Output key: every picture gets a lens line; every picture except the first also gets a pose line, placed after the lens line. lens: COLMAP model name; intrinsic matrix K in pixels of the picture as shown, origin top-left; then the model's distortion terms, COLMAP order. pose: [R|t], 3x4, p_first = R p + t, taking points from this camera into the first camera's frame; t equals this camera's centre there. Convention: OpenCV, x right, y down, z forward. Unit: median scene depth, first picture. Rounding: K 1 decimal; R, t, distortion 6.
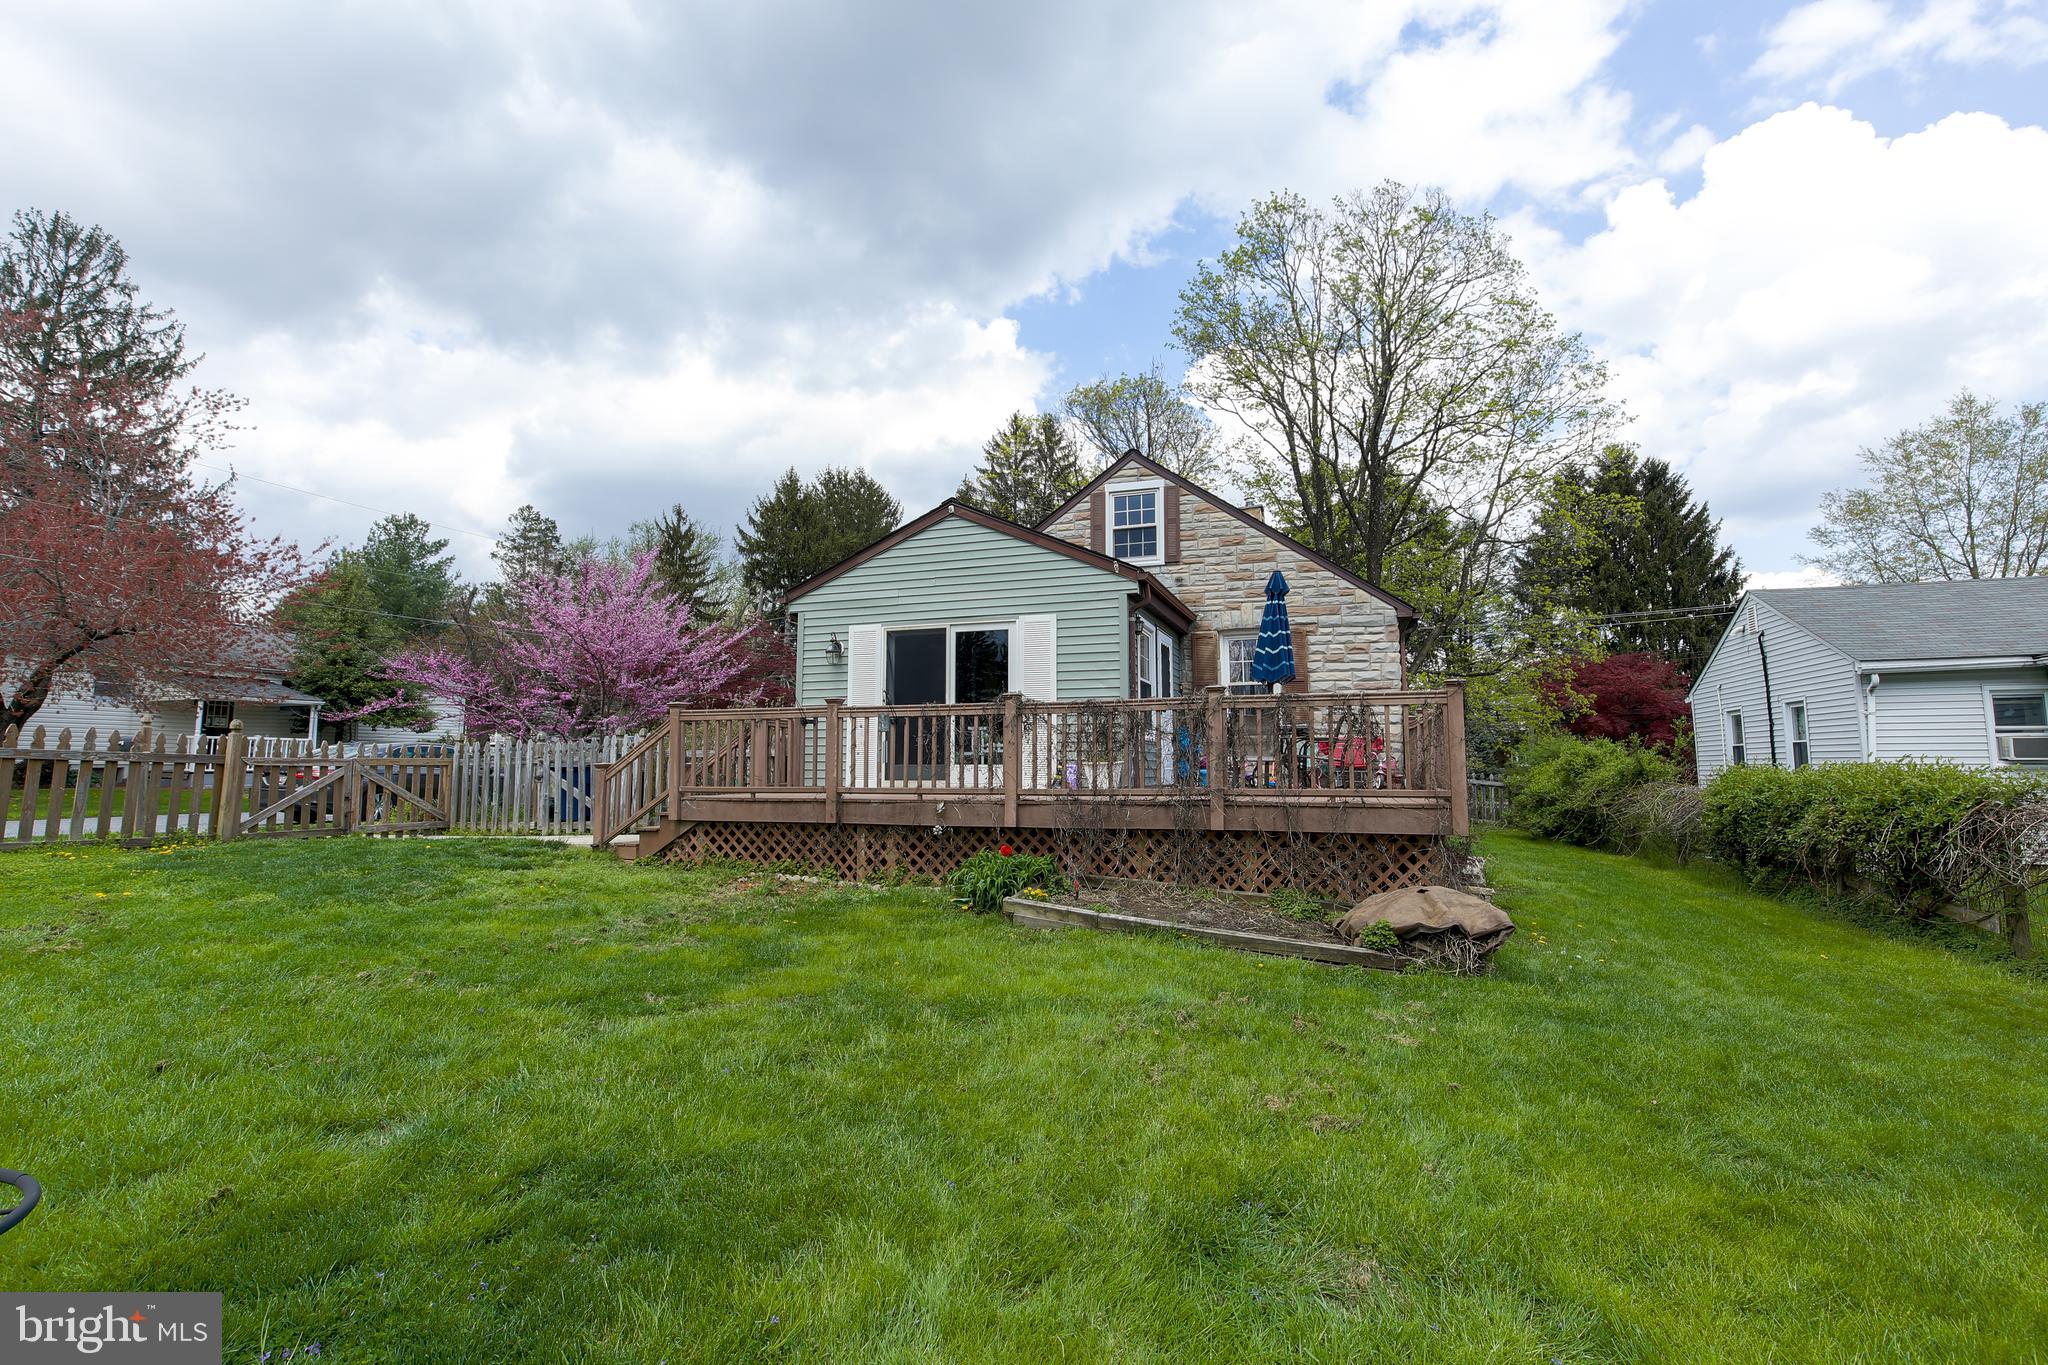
lens RADIAL K [[919.6, 0, 1034.5], [0, 919.6, 664.1], [0, 0, 1]] dist [-0.005642, -0.000450]
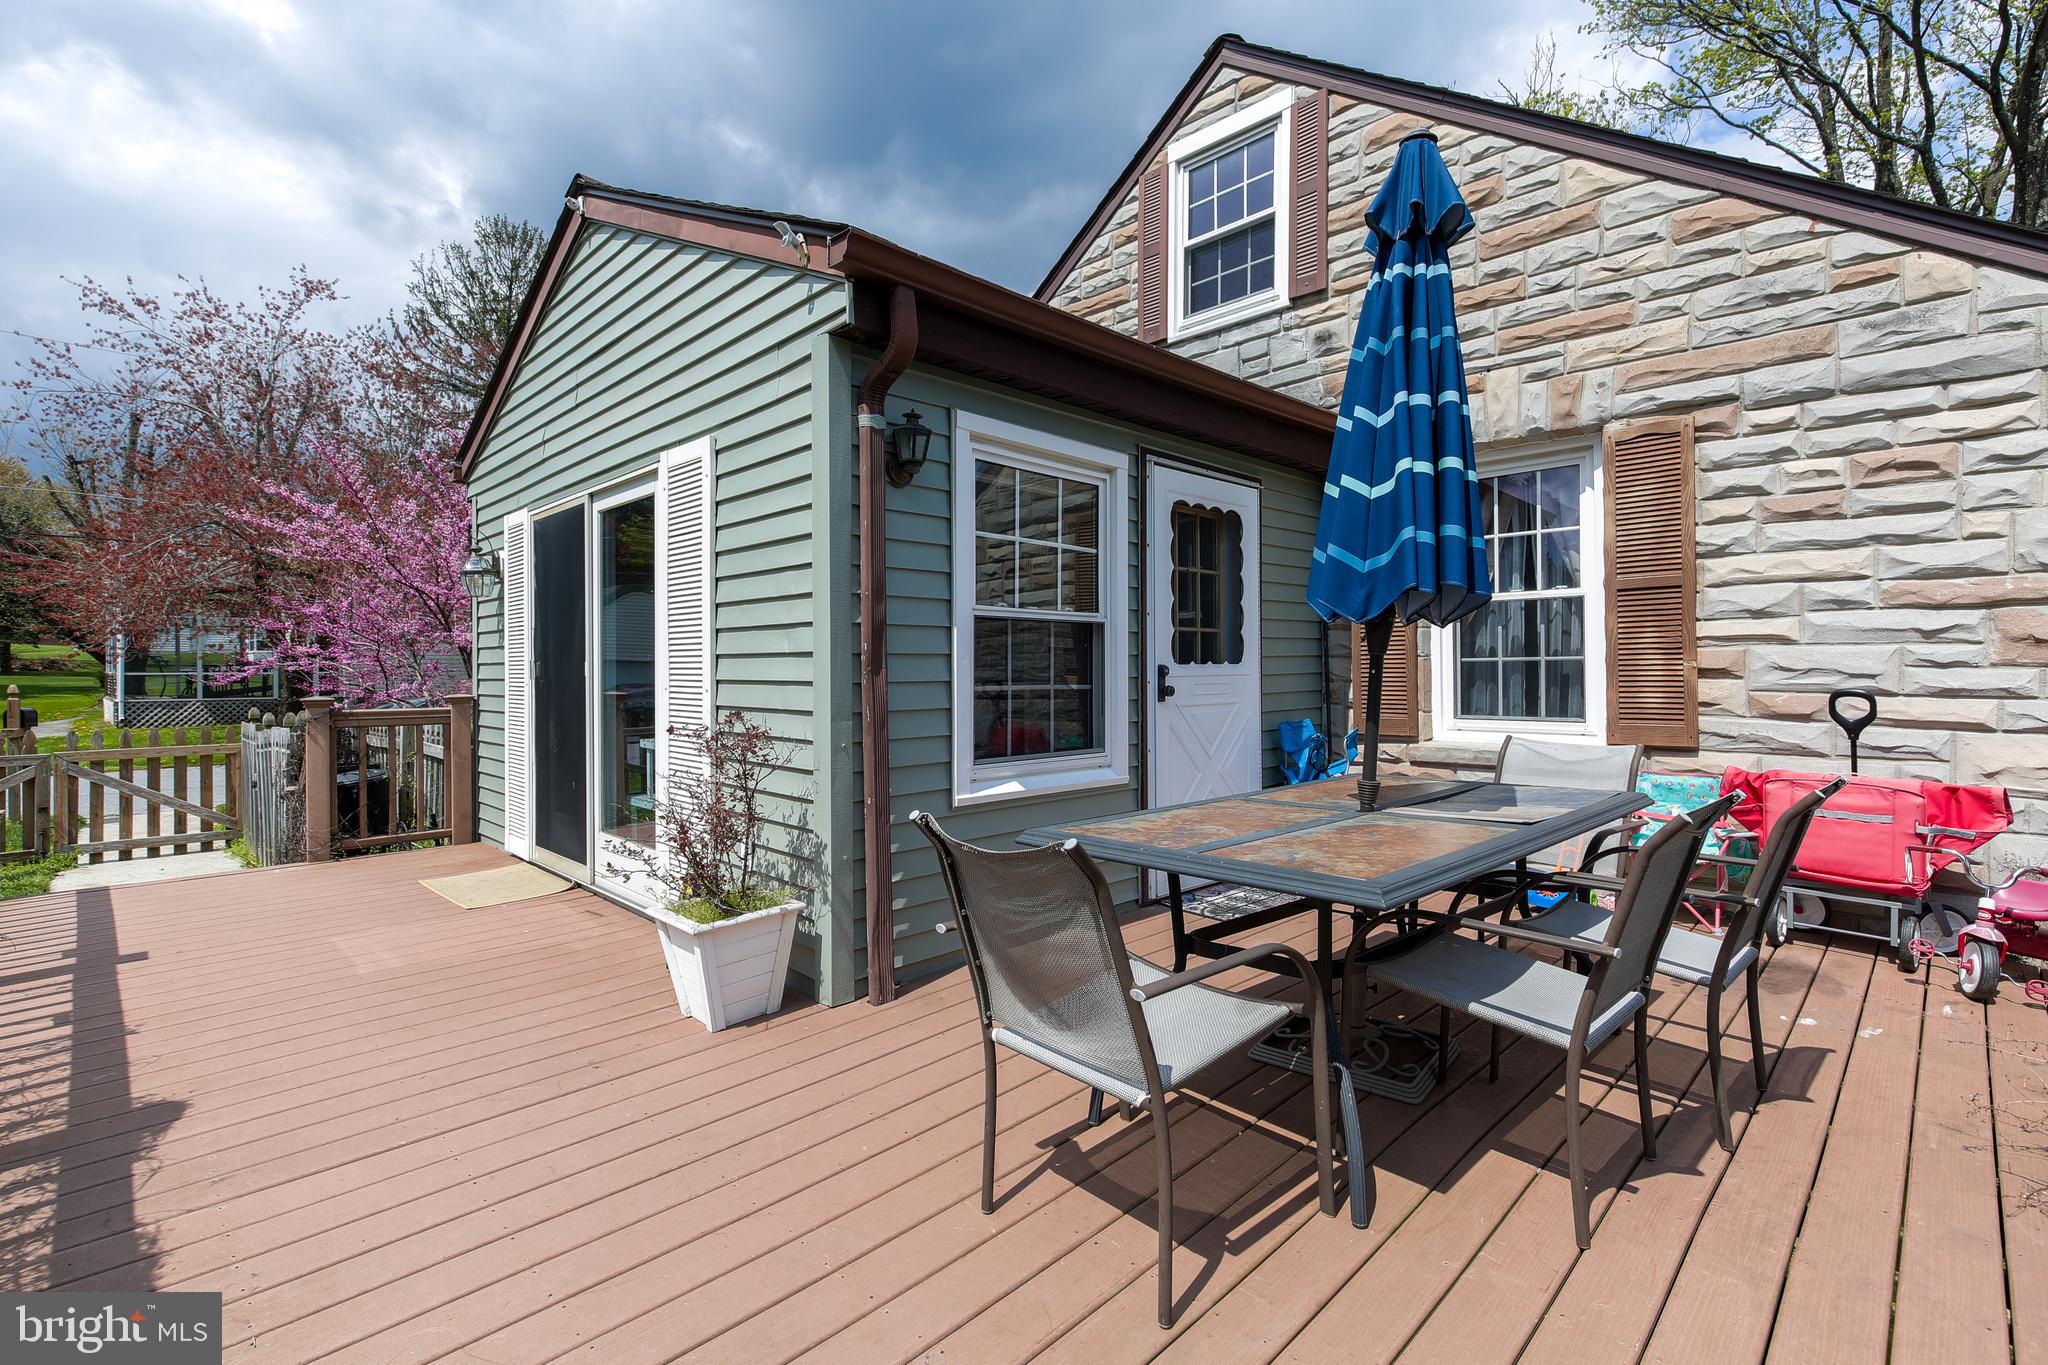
lens RADIAL K [[919.6, 0, 1034.5], [0, 919.6, 664.1], [0, 0, 1]] dist [-0.005642, -0.000450]
pose [[0.892826, -0.000761, -0.450400, 0.222272], [0.047494, 0.994583, 0.092466, 0.004965], [0.447890, -0.103947, 0.888026, 0.578447]]
